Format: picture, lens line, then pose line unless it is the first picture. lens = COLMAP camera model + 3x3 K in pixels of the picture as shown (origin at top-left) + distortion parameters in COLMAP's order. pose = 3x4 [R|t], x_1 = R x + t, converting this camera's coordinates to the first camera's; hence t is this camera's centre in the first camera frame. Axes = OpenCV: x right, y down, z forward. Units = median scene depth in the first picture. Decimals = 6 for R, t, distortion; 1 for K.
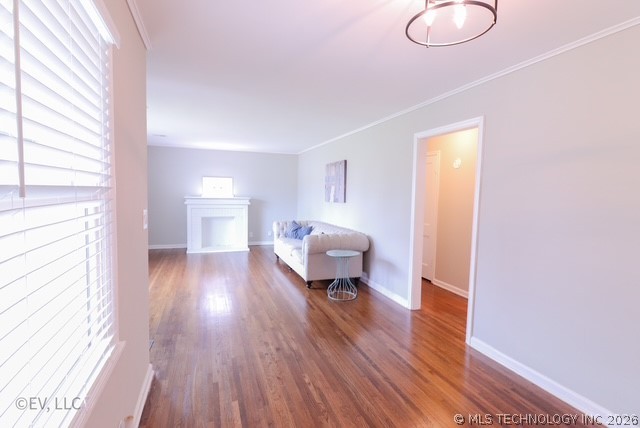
lens RADIAL K [[319.0, 0, 320.0], [0, 319.0, 214.0], [0, 0, 1]] dist [-0.000620, -0.000154]
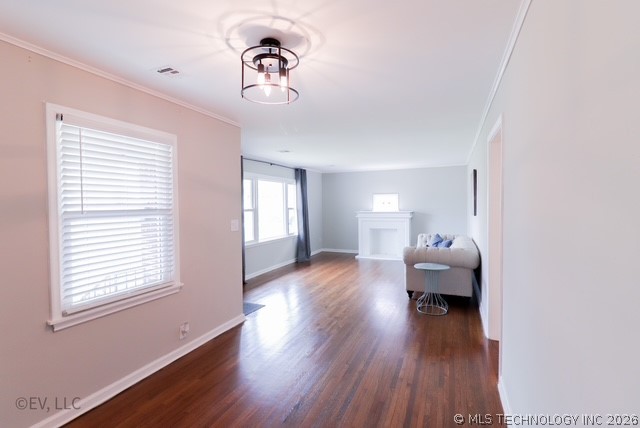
lens RADIAL K [[319.0, 0, 320.0], [0, 319.0, 214.0], [0, 0, 1]] dist [-0.000620, -0.000154]
pose [[0.718701, -0.007852, -0.695275, 0.349078], [-0.021879, 0.999186, -0.033901, 0.000486], [0.694975, 0.039577, 0.717944, 0.027640]]
